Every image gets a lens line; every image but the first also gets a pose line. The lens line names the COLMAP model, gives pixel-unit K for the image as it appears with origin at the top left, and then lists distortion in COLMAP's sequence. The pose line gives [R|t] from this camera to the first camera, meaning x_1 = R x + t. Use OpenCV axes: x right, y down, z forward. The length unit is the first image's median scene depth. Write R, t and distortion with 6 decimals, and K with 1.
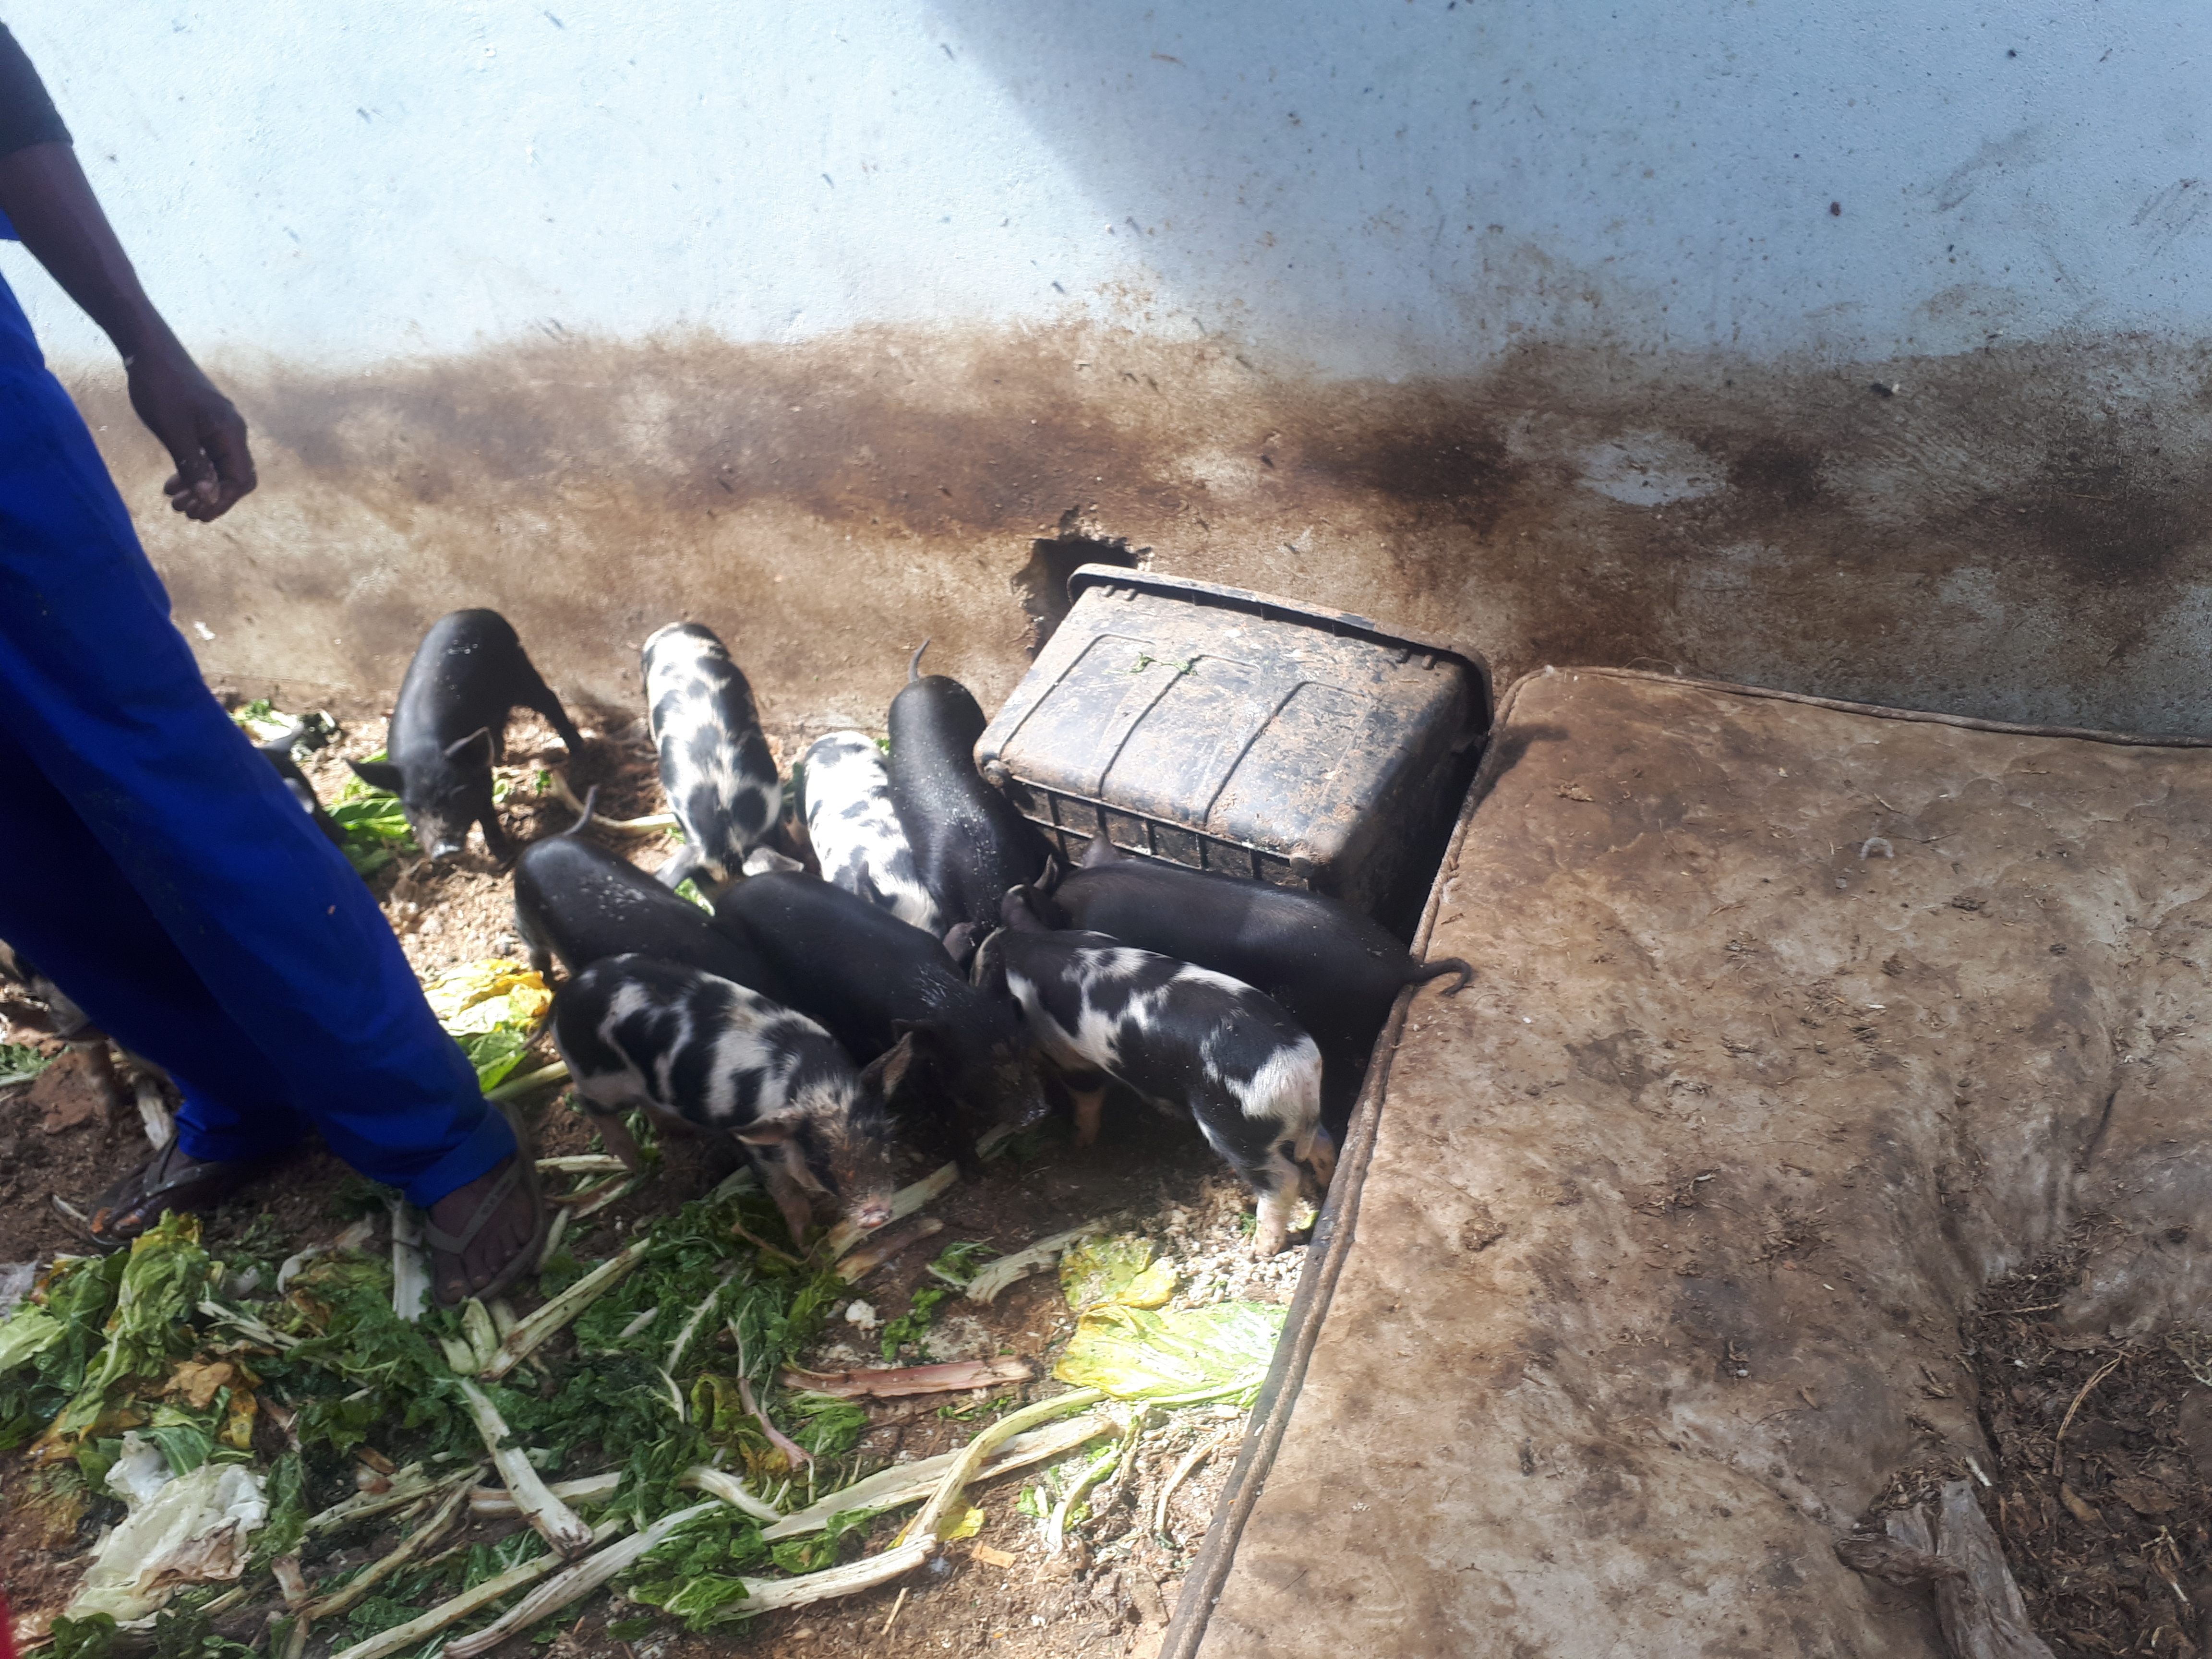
lens RADIAL K [[1788.2, 0, 1142.6], [0, 1788.2, 828.6], [0, 0, 1]] dist [0.037748, -0.052009]
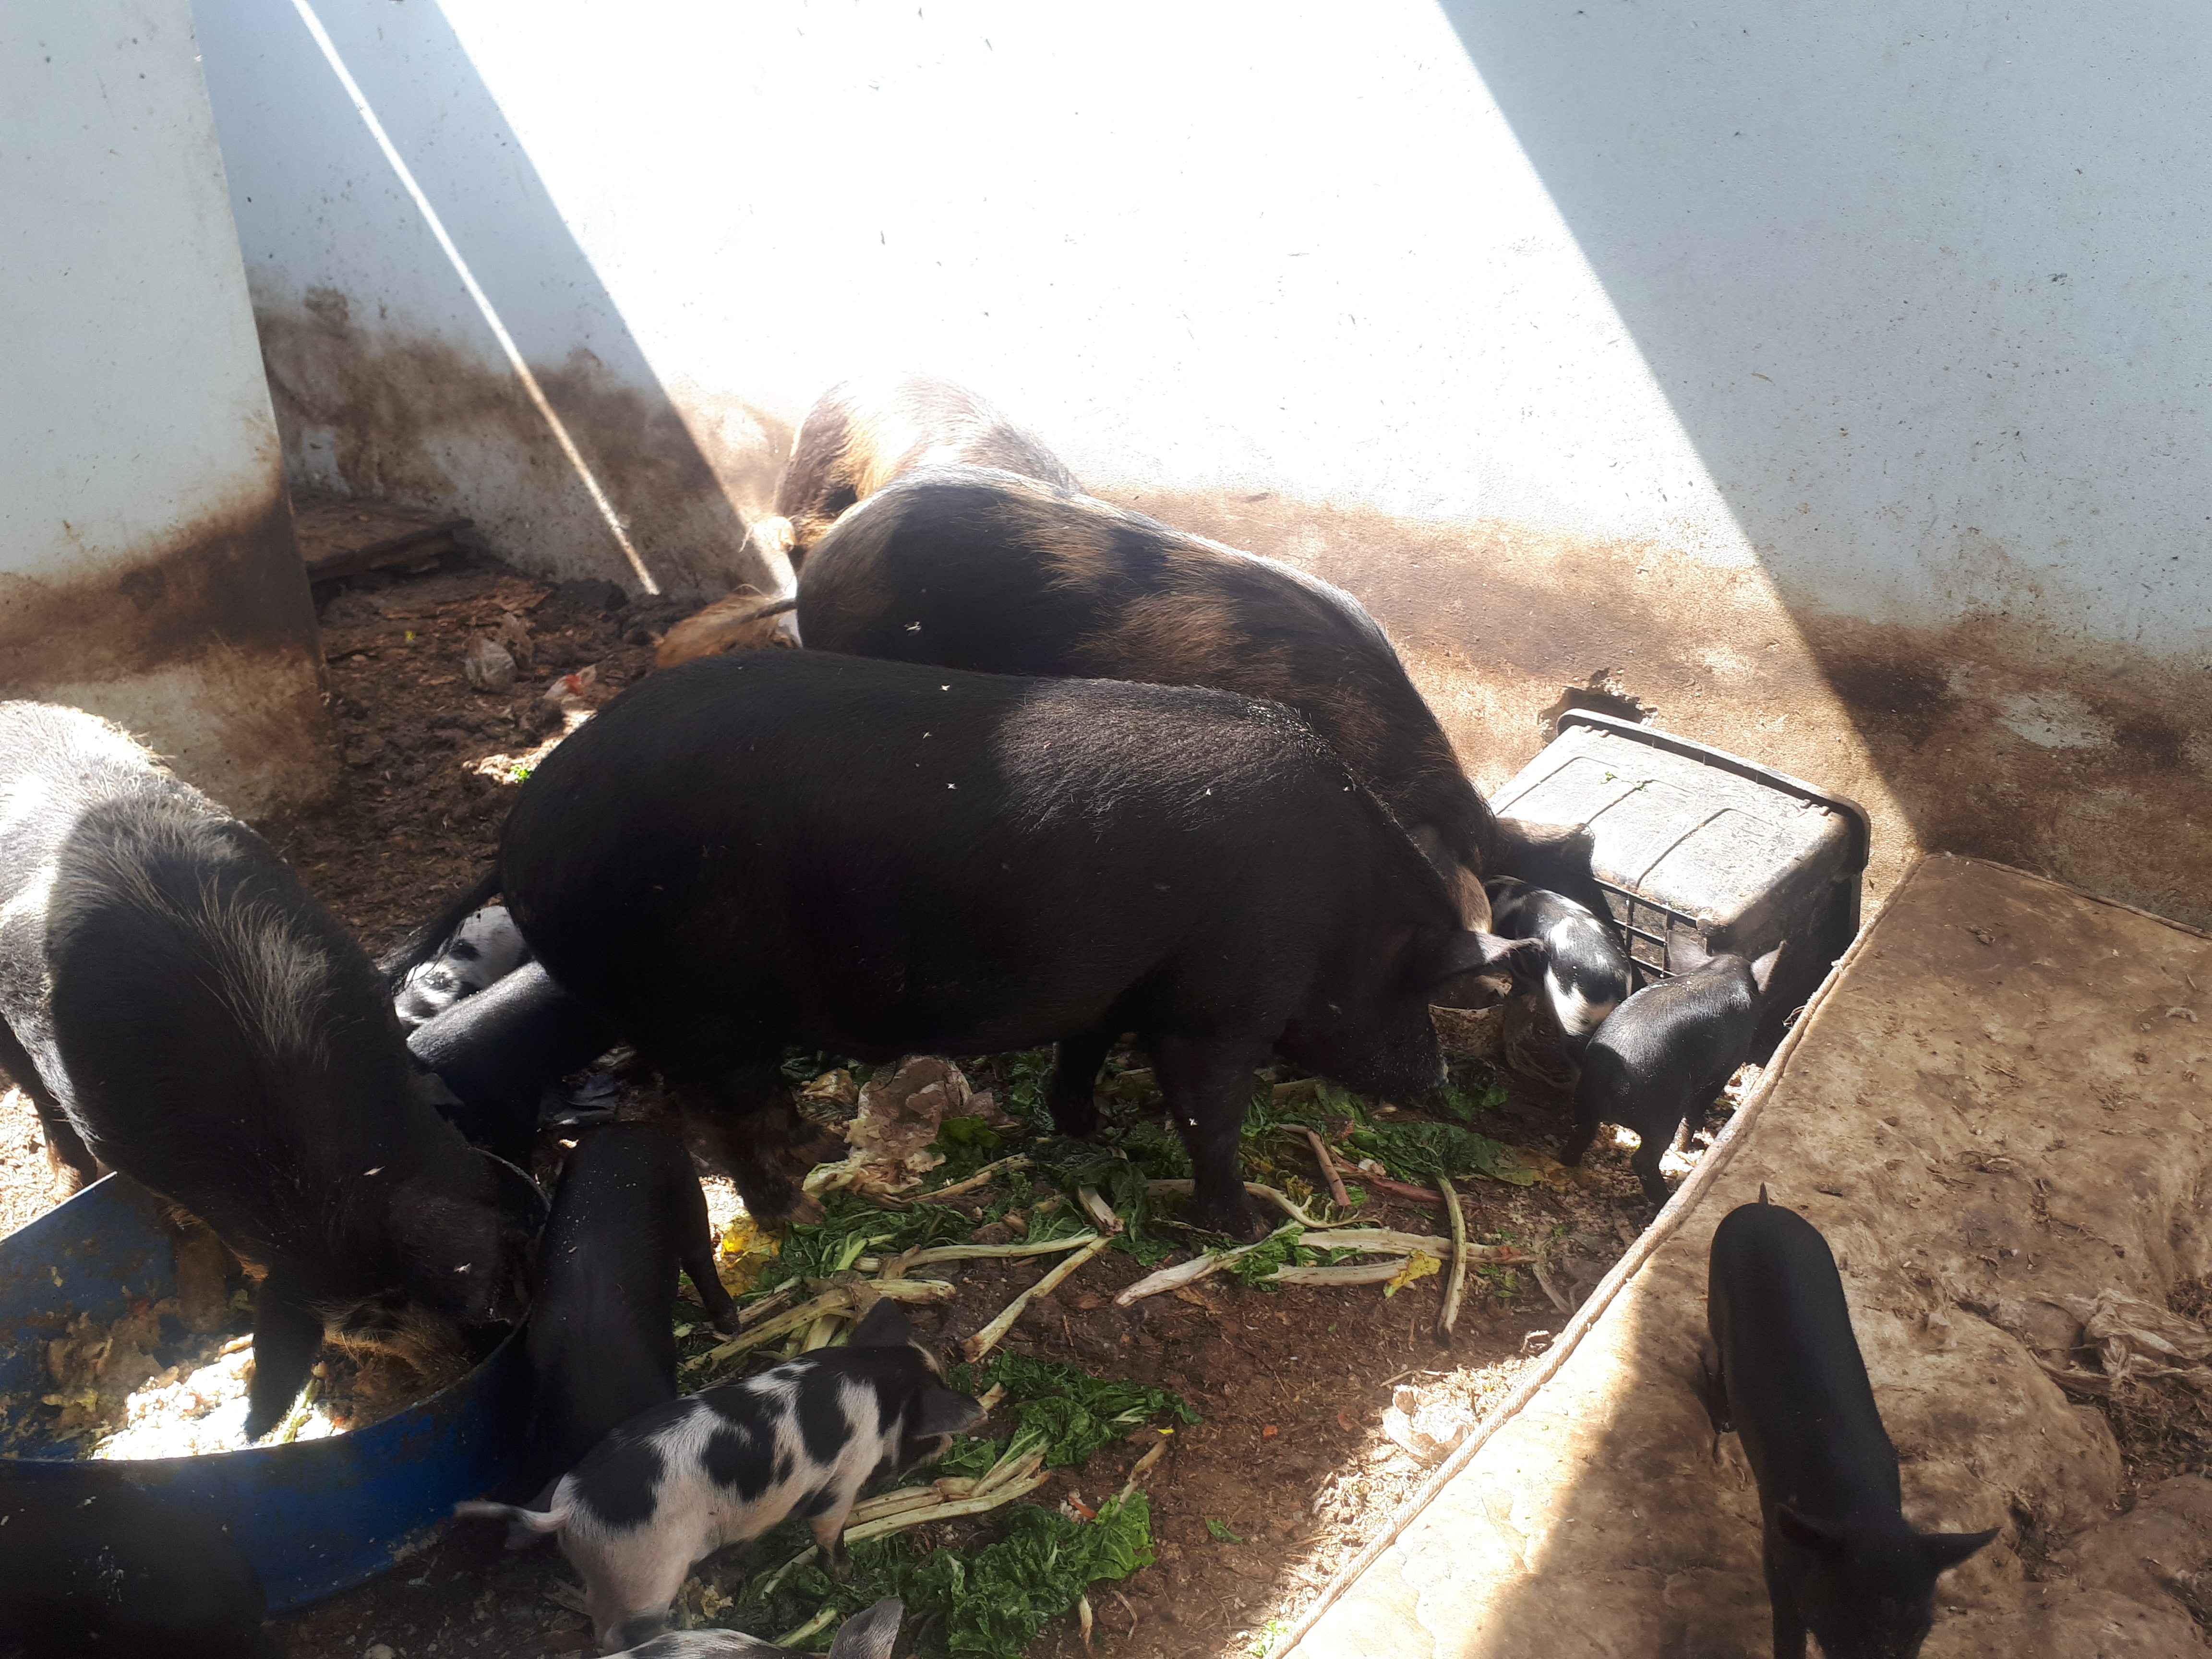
lens RADIAL K [[1788.2, 0, 1106.8], [0, 1788.2, 833.7], [0, 0, 1]] dist [0.037748, -0.052009]
pose [[0.953622, 0.230532, -0.193547, -0.123131], [-0.255653, 0.959723, -0.116507, 0.231073], [0.158893, 0.160585, 0.974149, -0.445869]]
